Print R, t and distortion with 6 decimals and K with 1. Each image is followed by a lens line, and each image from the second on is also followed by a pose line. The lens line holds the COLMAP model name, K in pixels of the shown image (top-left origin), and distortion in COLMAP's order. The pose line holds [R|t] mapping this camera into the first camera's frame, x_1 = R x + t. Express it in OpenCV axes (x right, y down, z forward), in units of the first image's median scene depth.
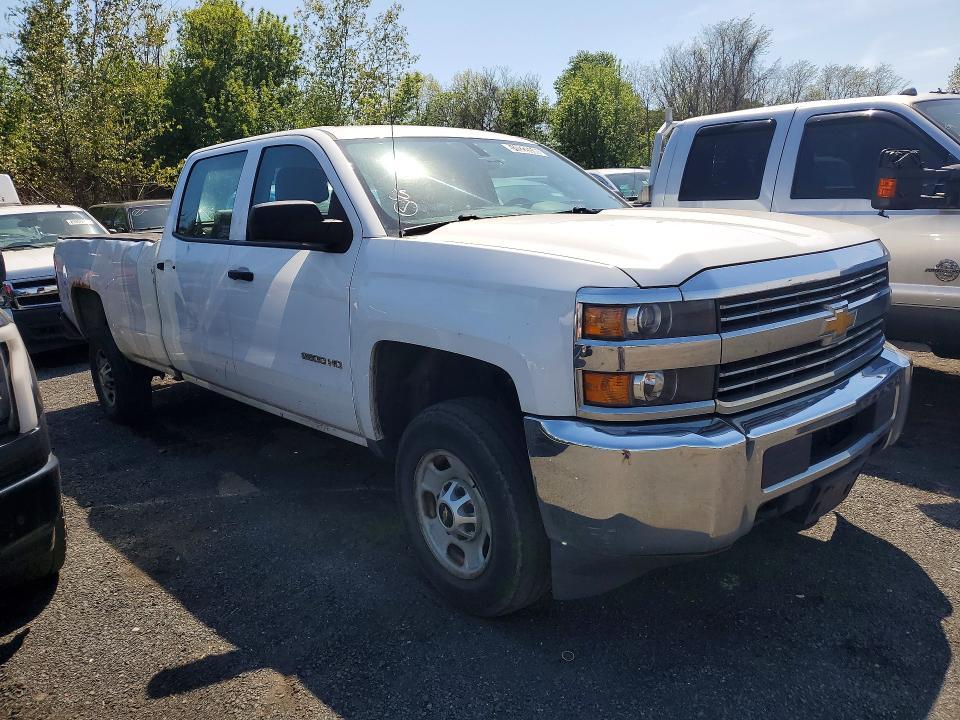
lens RADIAL K [[742.0, 0, 480.0], [0, 742.0, 360.0], [0, 0, 1]] dist [0.056539, -0.059355]
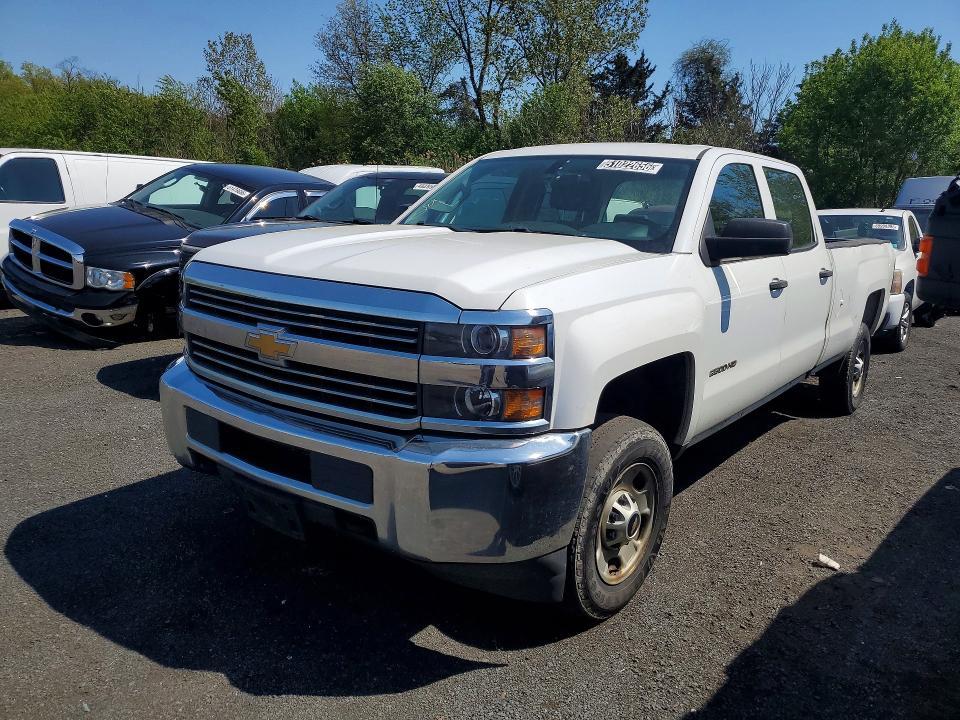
lens RADIAL K [[738.2, 0, 483.1], [0, 738.2, 345.6], [0, 0, 1]] dist [0.026523, -0.006186]
pose [[0.204746, 0.235642, -0.950027, 1.502045], [-0.251093, 0.950755, 0.181708, -0.304061], [0.946061, 0.201341, 0.253831, 1.012850]]
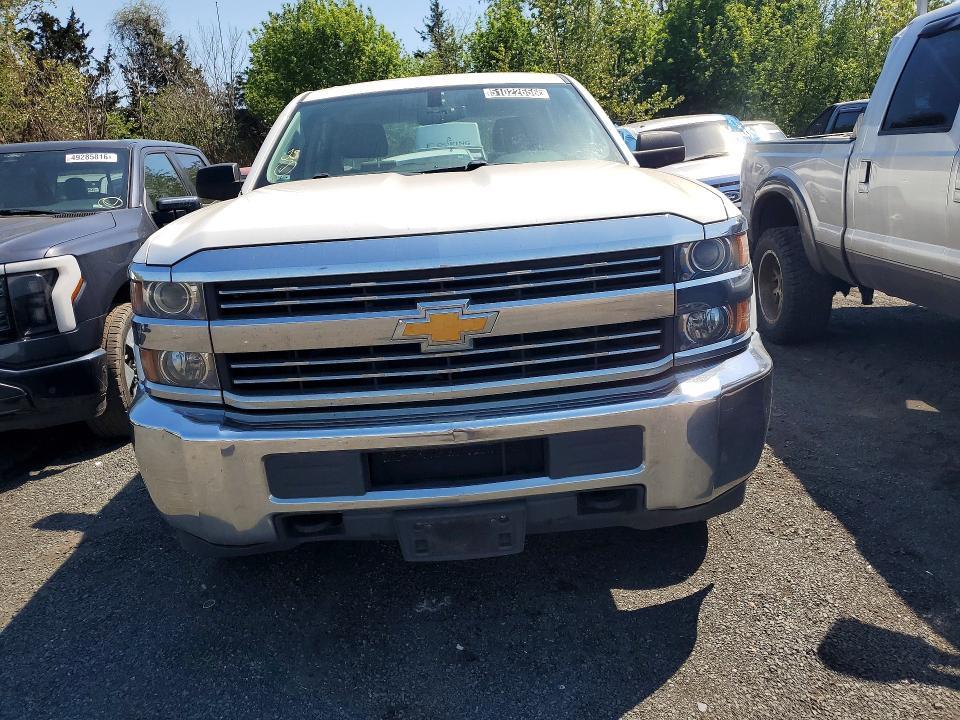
lens RADIAL K [[742.0, 0, 480.0], [0, 742.0, 360.0], [0, 0, 1]] dist [0.056539, -0.059355]
pose [[0.772054, 0.148224, -0.618031, 0.998473], [-0.093128, 0.988312, 0.120691, -0.112088], [0.628697, -0.035624, 0.776834, 0.422141]]
